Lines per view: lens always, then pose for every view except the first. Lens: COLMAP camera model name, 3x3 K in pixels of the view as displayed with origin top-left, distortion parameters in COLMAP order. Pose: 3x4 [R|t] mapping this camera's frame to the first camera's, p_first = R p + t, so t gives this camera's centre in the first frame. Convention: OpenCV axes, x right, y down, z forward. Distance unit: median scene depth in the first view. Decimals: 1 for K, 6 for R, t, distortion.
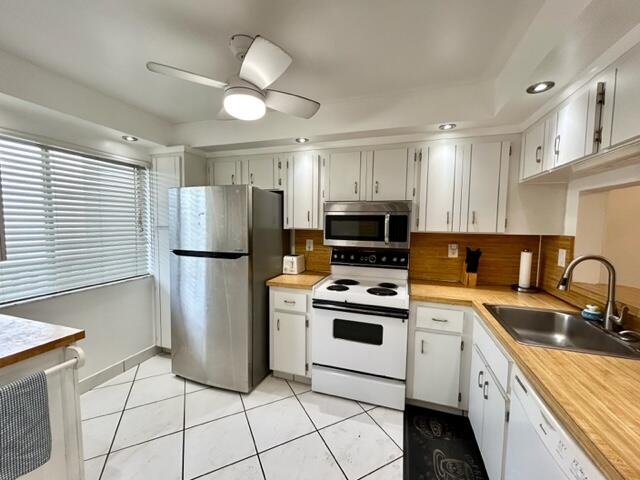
lens RADIAL K [[261.0, 0, 318.3], [0, 261.0, 239.0], [0, 0, 1]] dist [0.000655, -0.000062]
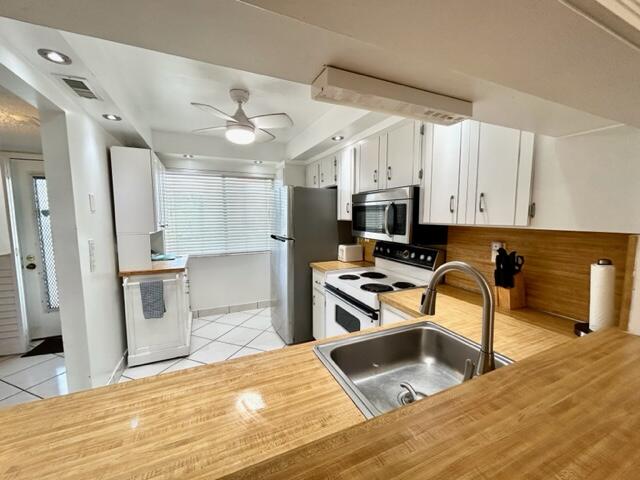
lens RADIAL K [[261.0, 0, 318.3], [0, 261.0, 239.0], [0, 0, 1]] dist [0.000655, -0.000062]
pose [[0.673244, 0.055237, -0.737354, 0.709674], [-0.032775, 0.998455, 0.044871, -0.005894], [0.738693, -0.006042, 0.674014, 0.207297]]
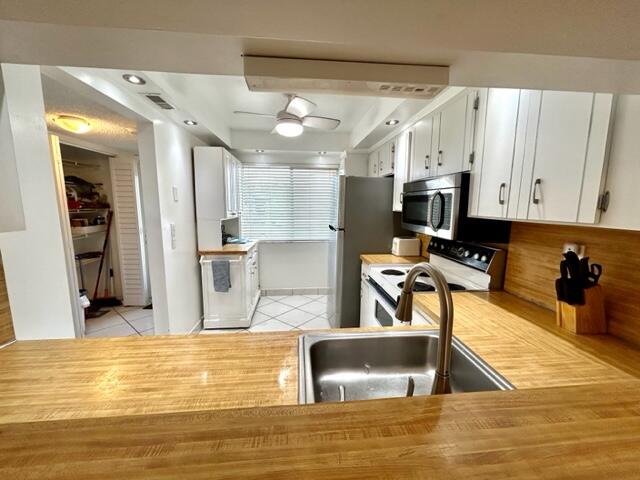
lens RADIAL K [[261.0, 0, 318.3], [0, 261.0, 239.0], [0, 0, 1]] dist [0.000655, -0.000062]
pose [[0.396312, 0.111229, -0.911353, 0.792858], [-0.055362, 0.993723, 0.097207, -0.014205], [0.916445, 0.011930, 0.399982, 0.344000]]
